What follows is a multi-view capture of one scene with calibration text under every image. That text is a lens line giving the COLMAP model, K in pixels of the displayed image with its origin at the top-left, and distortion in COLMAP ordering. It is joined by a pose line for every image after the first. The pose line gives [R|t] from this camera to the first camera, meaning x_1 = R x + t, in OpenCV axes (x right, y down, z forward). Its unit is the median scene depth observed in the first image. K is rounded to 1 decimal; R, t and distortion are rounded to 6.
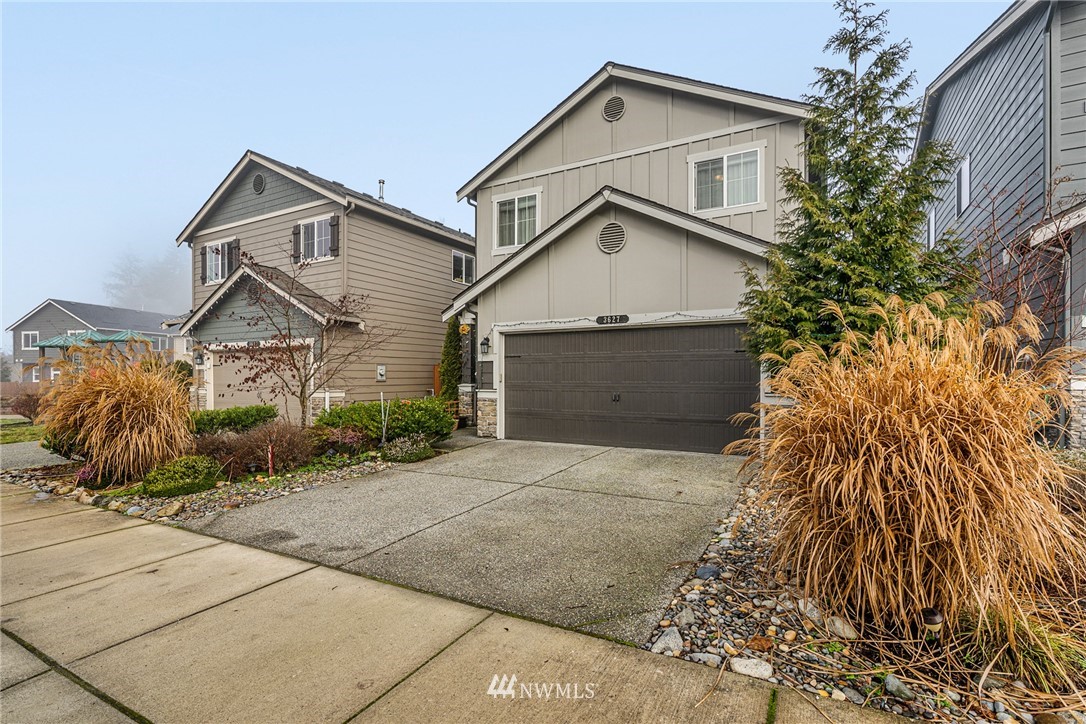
lens RADIAL K [[496.0, 0, 551.1], [0, 496.0, 373.8], [0, 0, 1]] dist [-0.007962, 0.002611]
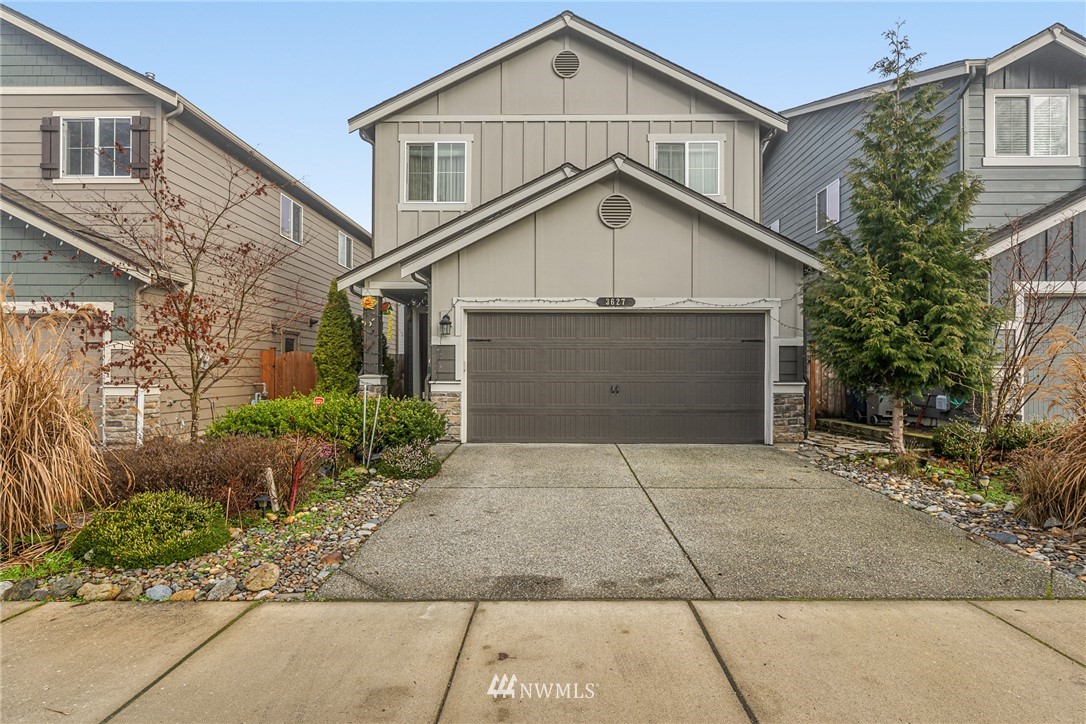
lens RADIAL K [[575.3, 0, 541.1], [0, 575.3, 363.3], [0, 0, 1]] dist [-0.002683, 0.000273]
pose [[0.886097, 0.009553, 0.463401, -0.439444], [-0.006324, 0.999944, -0.008521, 0.010907], [-0.463456, 0.004620, 0.886108, 0.125680]]
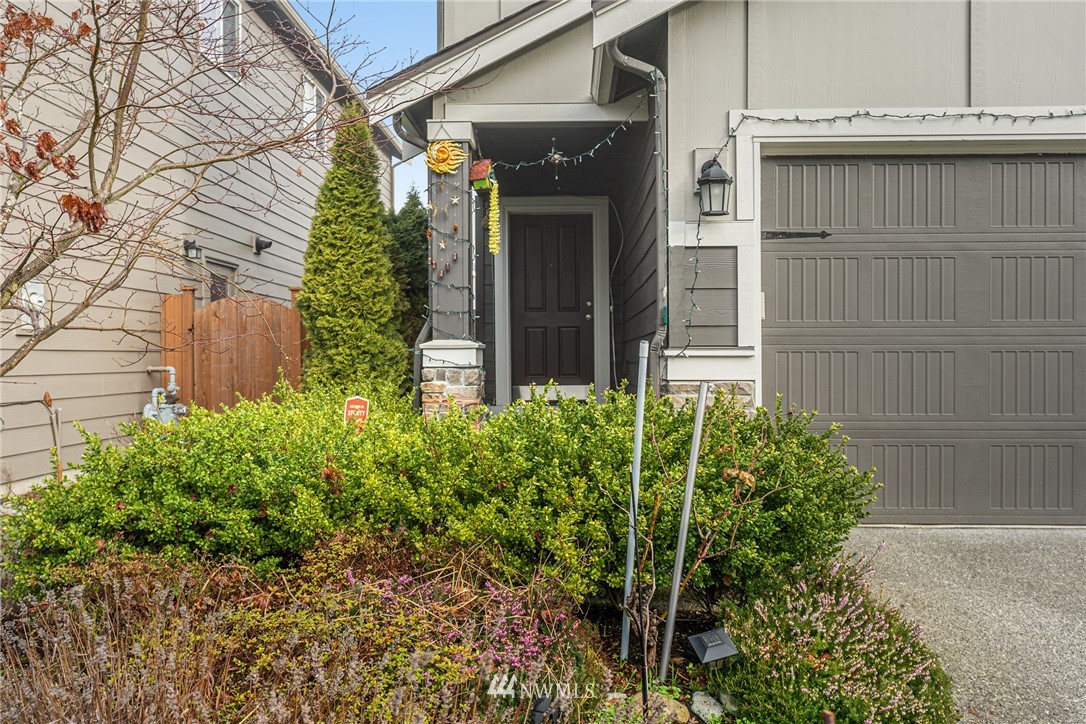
lens RADIAL K [[853.6, 0, 541.2], [0, 853.6, 359.1], [0, 0, 1]] dist [0.001879, 0.000346]
pose [[0.892527, -0.002390, 0.450988, -0.448276], [-0.000918, 0.999974, 0.007116, 0.035529], [-0.450993, -0.006765, 0.892502, 0.649572]]
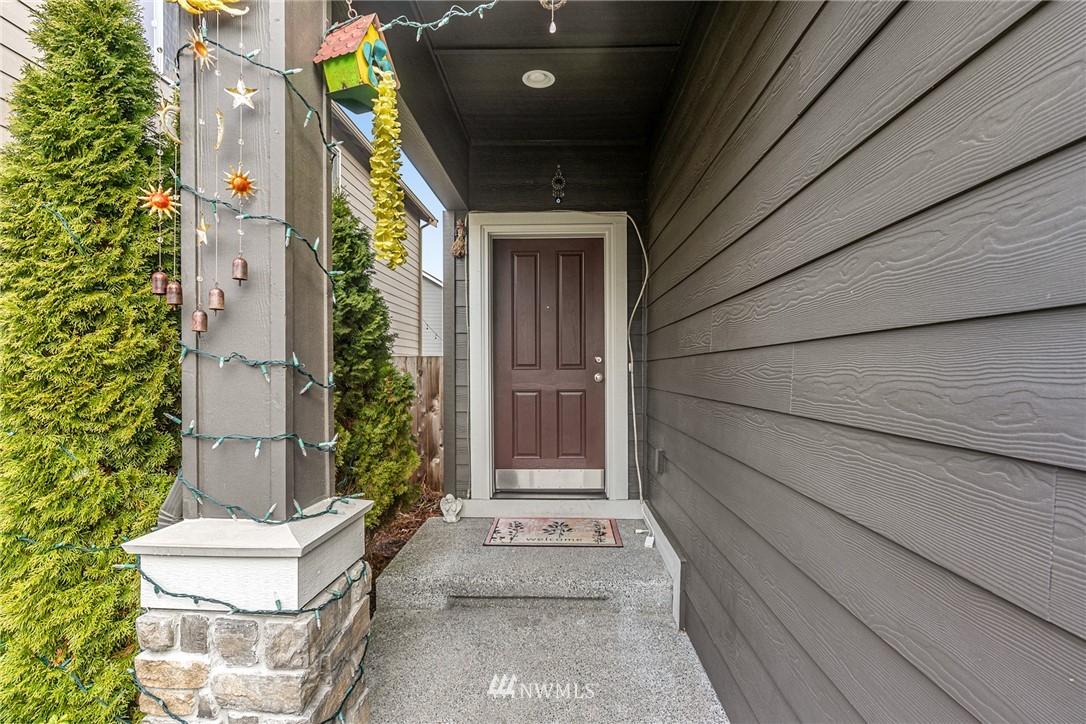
lens RADIAL K [[496.0, 0, 548.2], [0, 496.0, 366.7], [0, 0, 1]] dist [-0.007962, 0.002611]
pose [[0.891288, -0.001527, 0.453435, -0.202042], [-0.003396, 0.999944, 0.010044, -0.015020], [-0.453425, -0.010492, 0.891233, 1.113680]]
